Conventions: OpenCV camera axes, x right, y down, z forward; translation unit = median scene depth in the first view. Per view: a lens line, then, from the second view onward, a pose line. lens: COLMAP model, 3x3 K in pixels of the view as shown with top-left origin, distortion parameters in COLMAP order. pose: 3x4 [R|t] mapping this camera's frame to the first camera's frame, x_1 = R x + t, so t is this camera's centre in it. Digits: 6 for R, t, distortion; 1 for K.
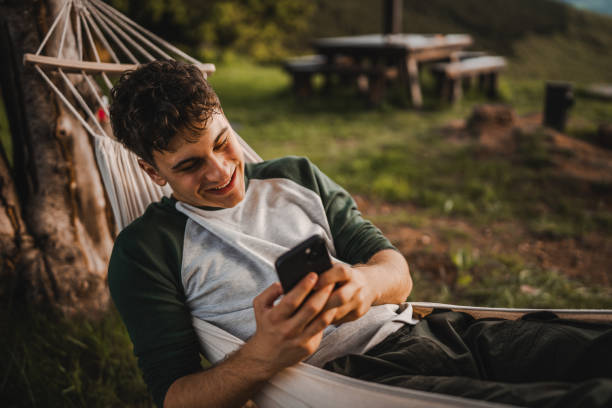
lens RADIAL K [[616.8, 0, 299.5], [0, 616.8, 195.4], [0, 0, 1]] dist [-0.019441, 0.145702]
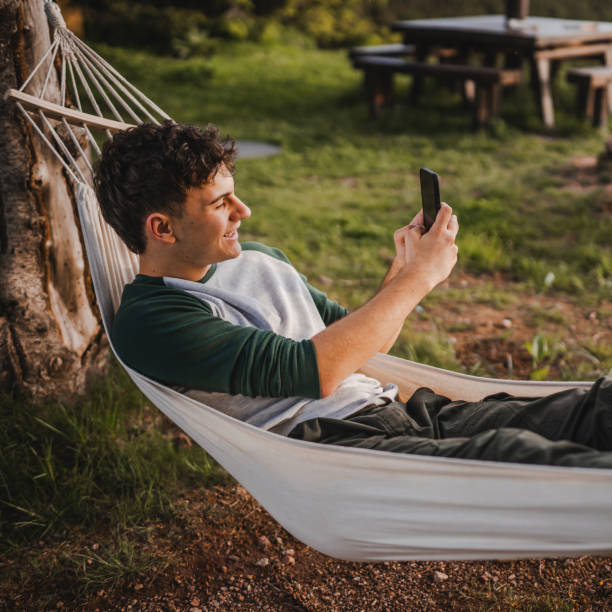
lens RADIAL K [[1034.1, 0, 456.5], [0, 1034.1, 253.9], [0, 0, 1]] dist [-0.013204, 0.117231]
pose [[0.997559, 0.031795, 0.062174, 0.102774], [-0.031936, 0.999489, 0.001289, -0.021472], [-0.062102, -0.003271, 0.998064, -0.444323]]
